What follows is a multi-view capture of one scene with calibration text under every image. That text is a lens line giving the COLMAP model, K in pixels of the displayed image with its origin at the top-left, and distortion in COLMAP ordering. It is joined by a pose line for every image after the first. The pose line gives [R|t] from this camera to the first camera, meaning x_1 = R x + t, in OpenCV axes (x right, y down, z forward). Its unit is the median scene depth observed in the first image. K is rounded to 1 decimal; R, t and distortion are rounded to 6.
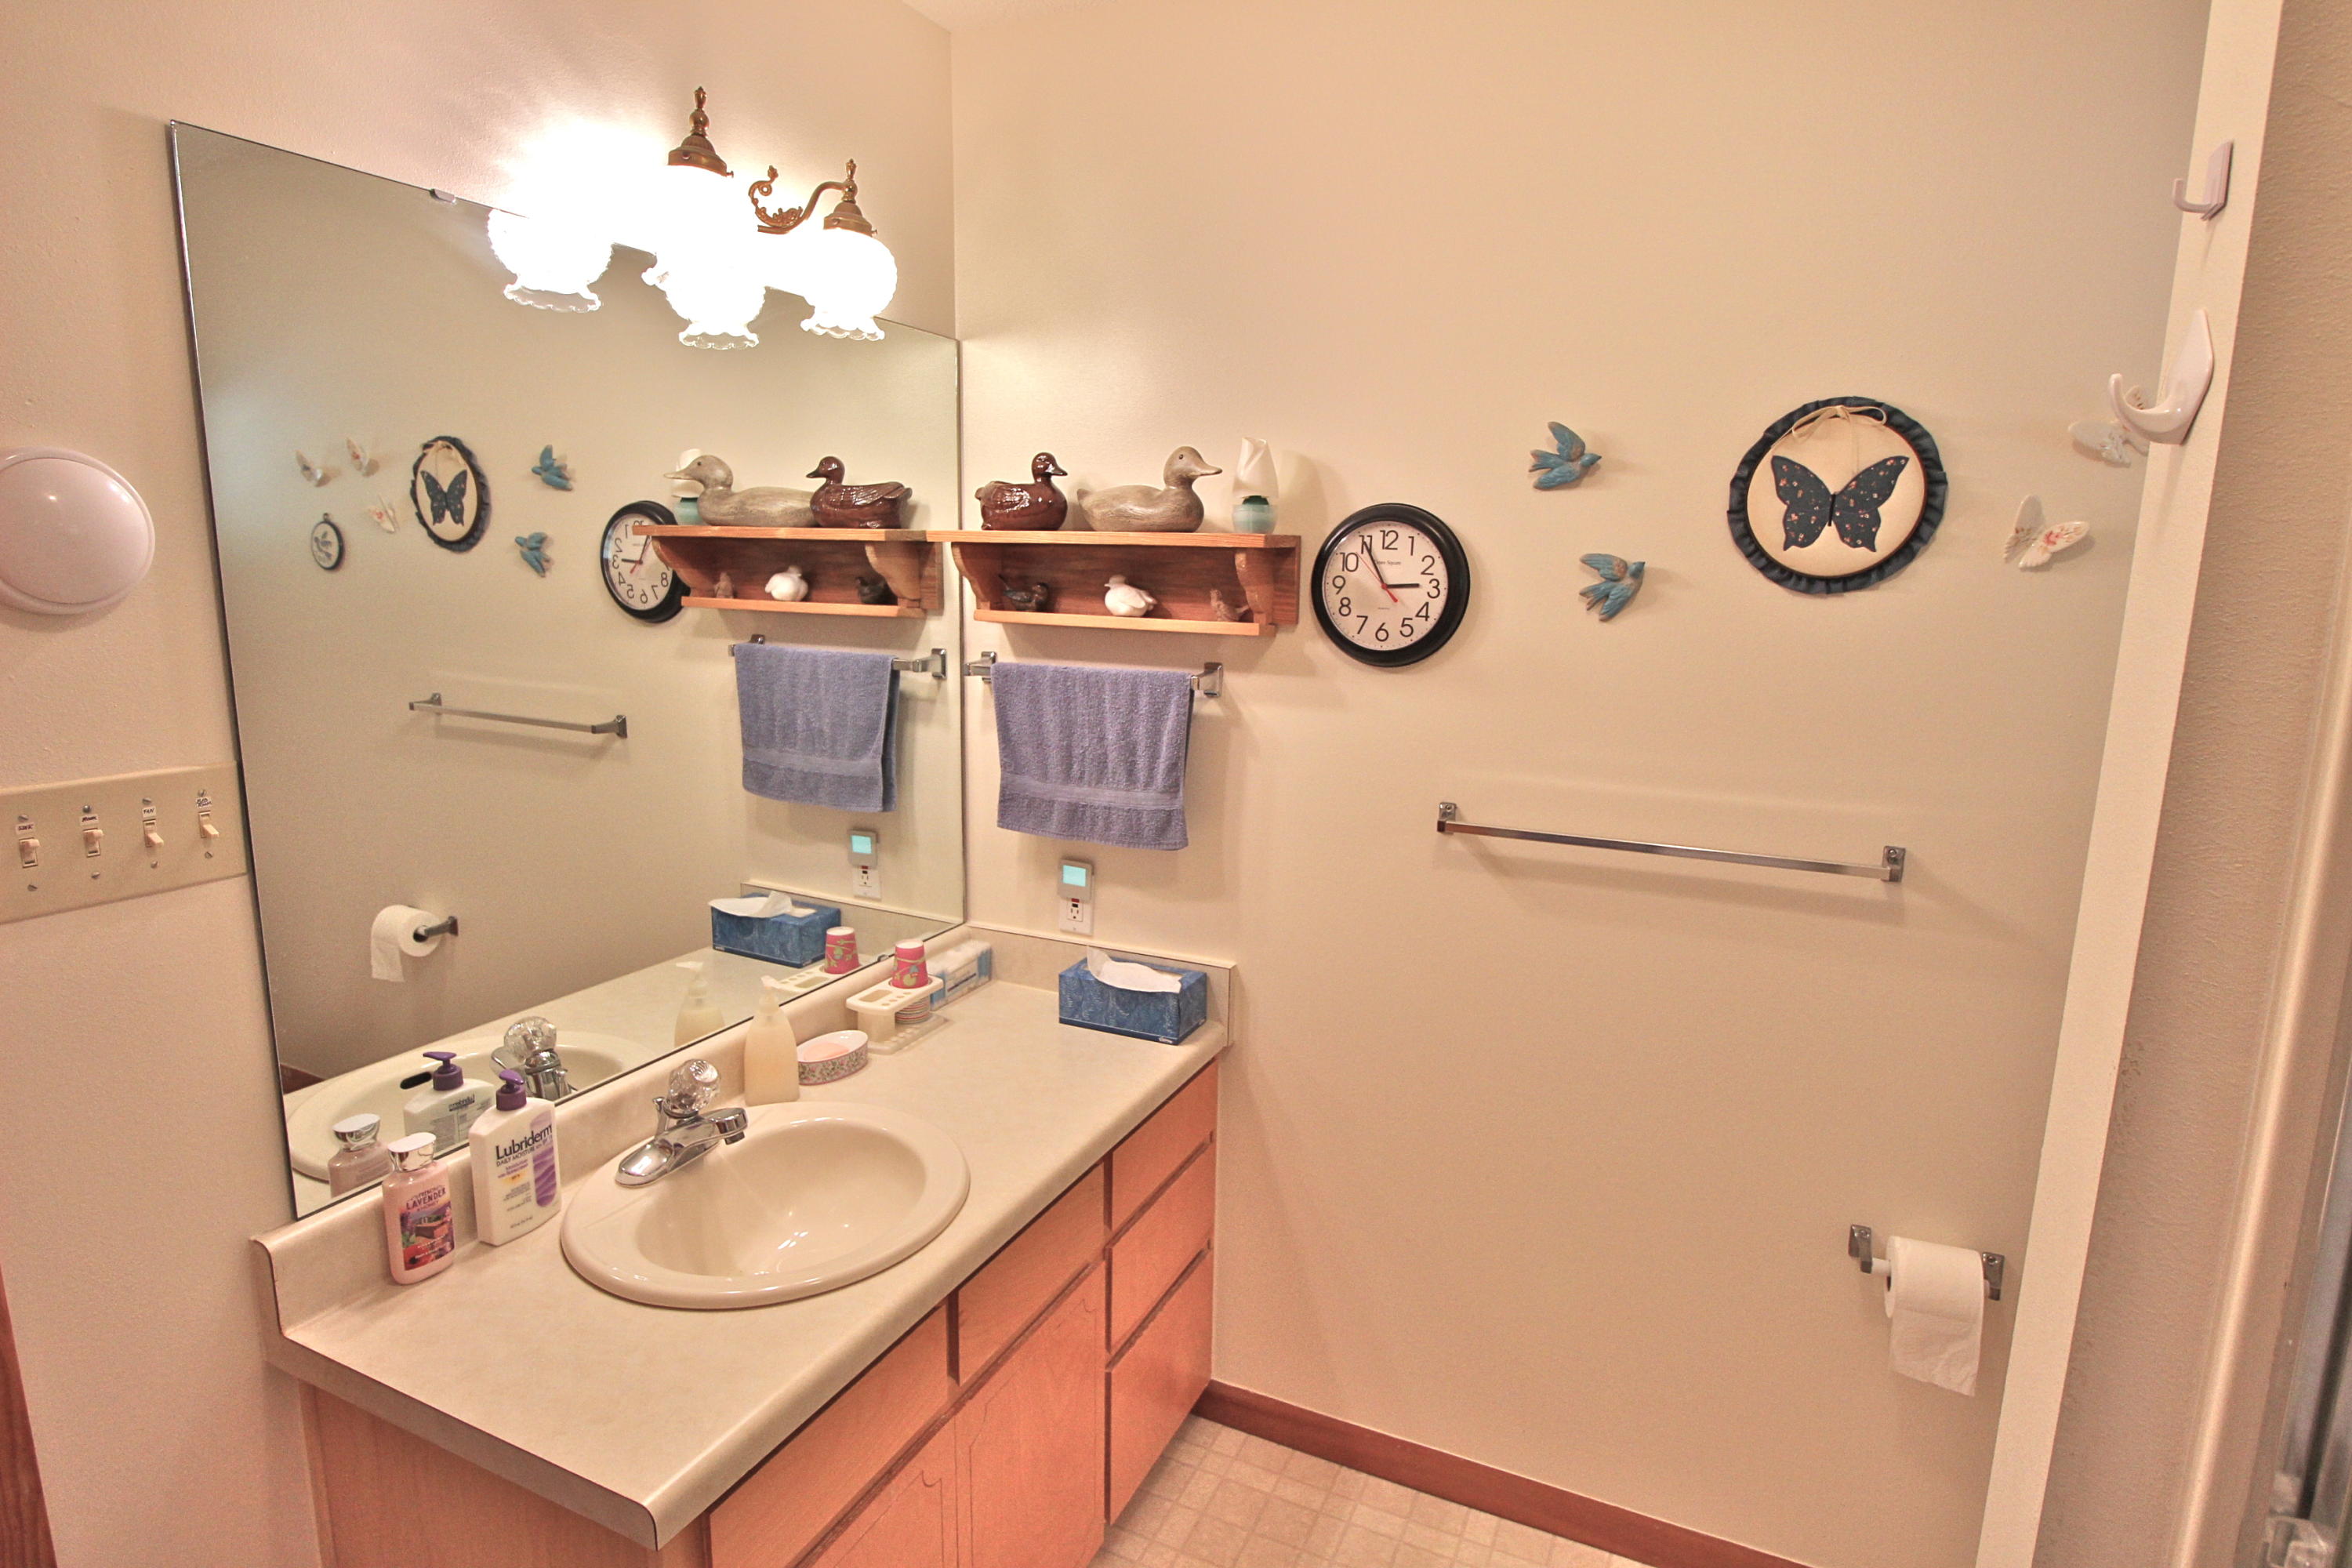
lens RADIAL K [[1215.6, 0, 1177.7], [0, 1215.6, 809.1], [0, 0, 1]] dist [0.001896, -0.000554]
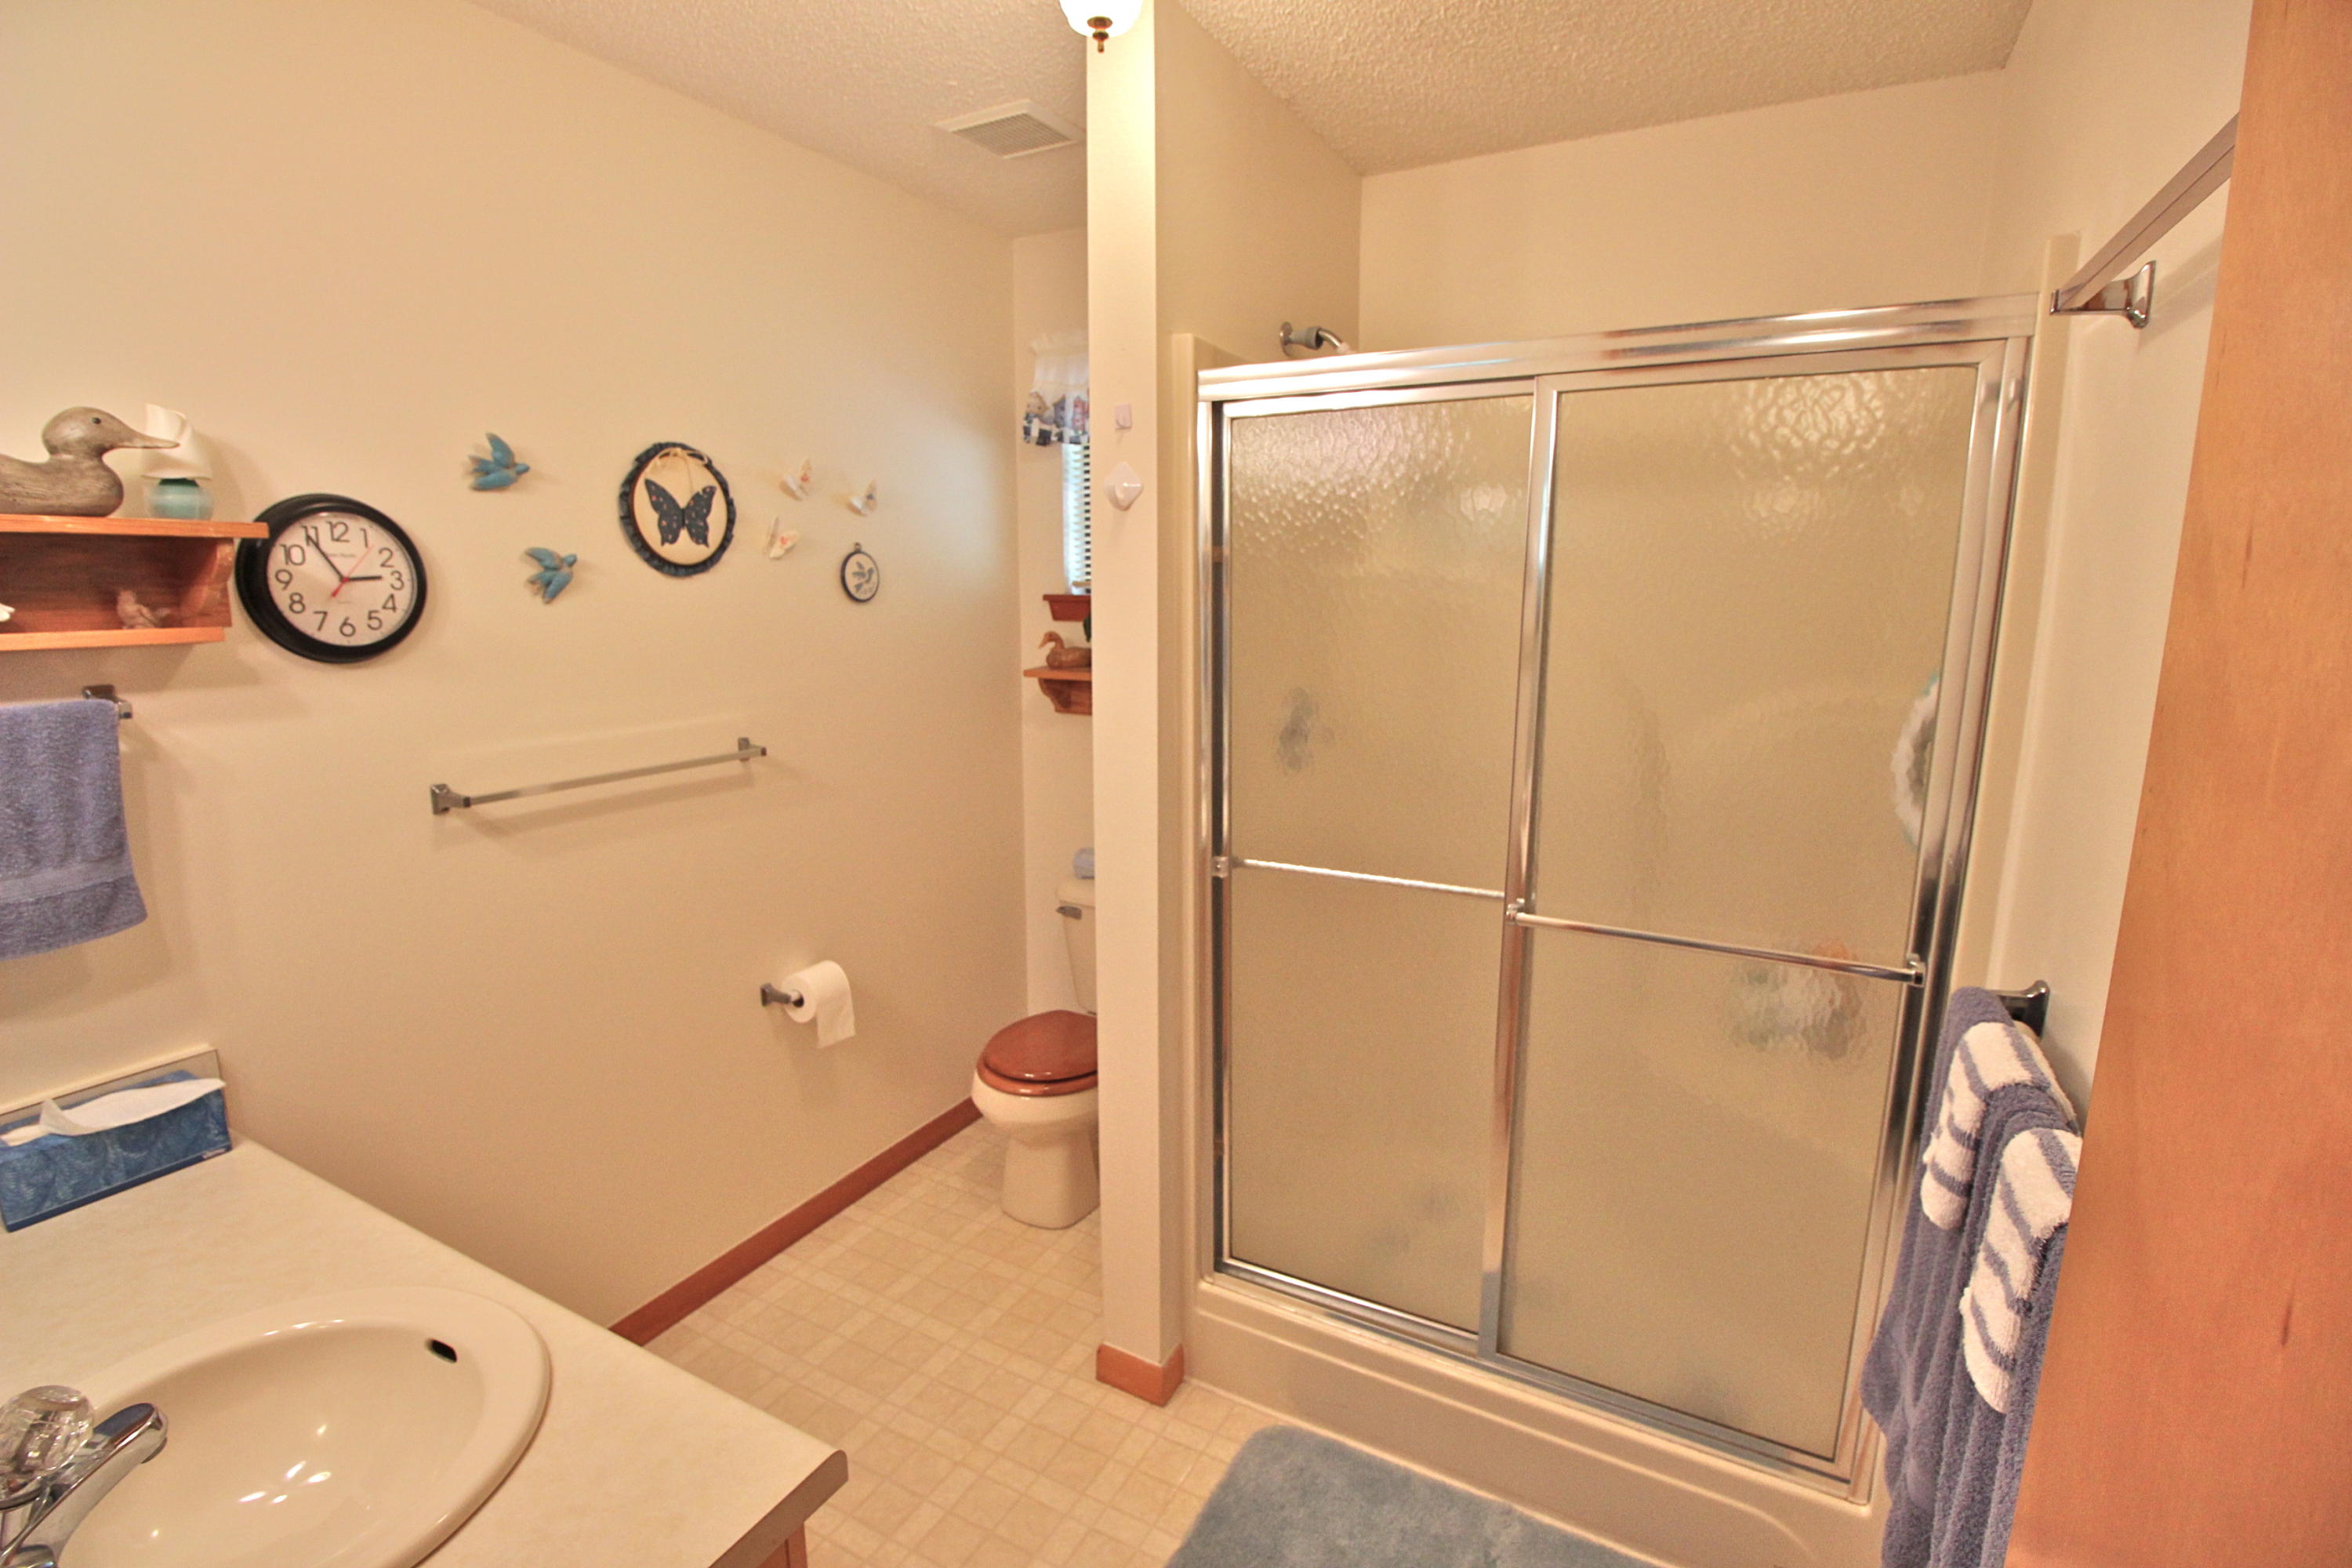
lens RADIAL K [[1088.8, 0, 1177.6], [0, 1088.8, 770.0], [0, 0, 1]] dist [-0.015878, -0.002414]
pose [[0.073617, -0.199602, 0.977108, -0.693323], [0.181823, 0.966031, 0.183641, -0.078355], [-0.980572, 0.164141, 0.107409, 0.298968]]
